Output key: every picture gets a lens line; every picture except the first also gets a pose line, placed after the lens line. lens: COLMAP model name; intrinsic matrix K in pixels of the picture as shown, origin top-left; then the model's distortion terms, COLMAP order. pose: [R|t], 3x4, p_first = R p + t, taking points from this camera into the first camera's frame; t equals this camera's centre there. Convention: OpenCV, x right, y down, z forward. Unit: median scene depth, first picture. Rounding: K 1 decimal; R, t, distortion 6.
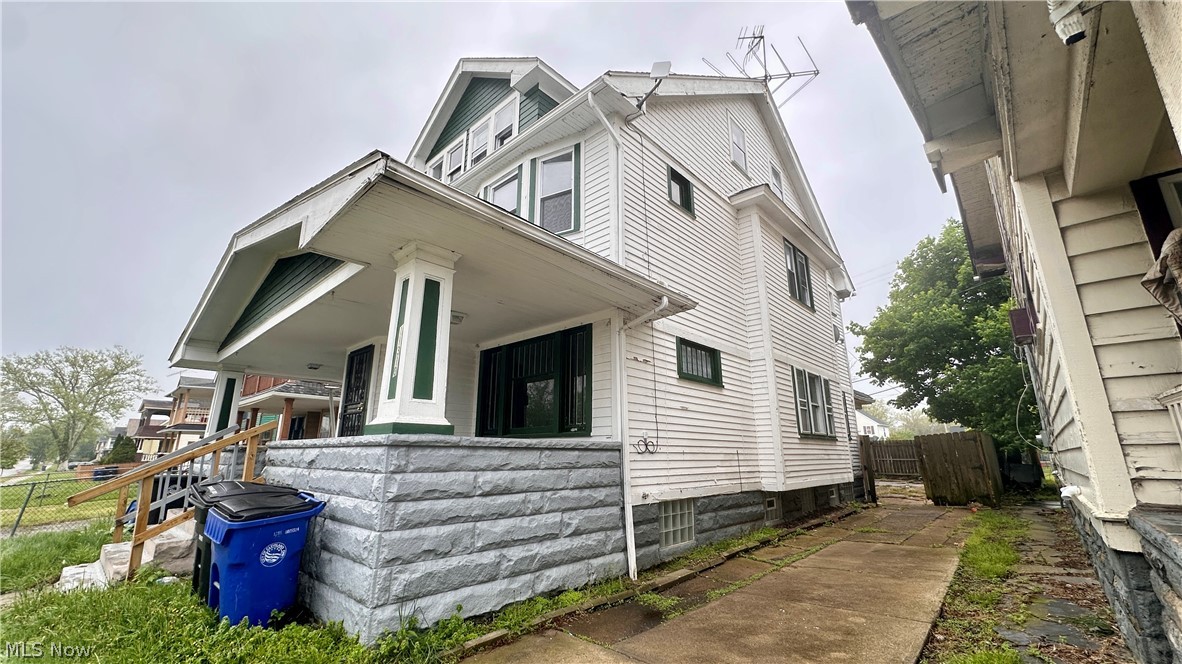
lens RADIAL K [[471.6, 0, 591.3], [0, 471.6, 332.5], [0, 0, 1]] dist [-0.002269, 0.001106]
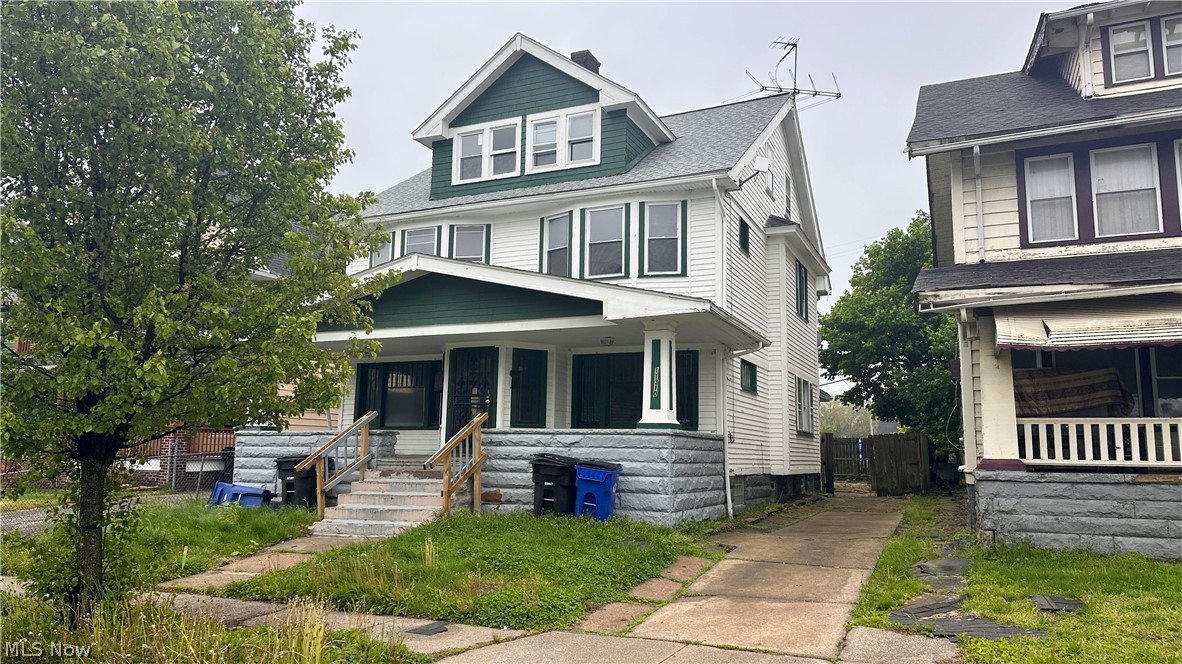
lens RADIAL K [[838.5, 0, 591.0], [0, 838.5, 330.7], [0, 0, 1]] dist [0.077385, -0.000155]
pose [[0.947883, 0.063767, 0.312174, -0.777750], [-0.097706, 0.990738, 0.094301, -0.201915], [-0.303269, -0.119887, 0.945333, -0.892023]]
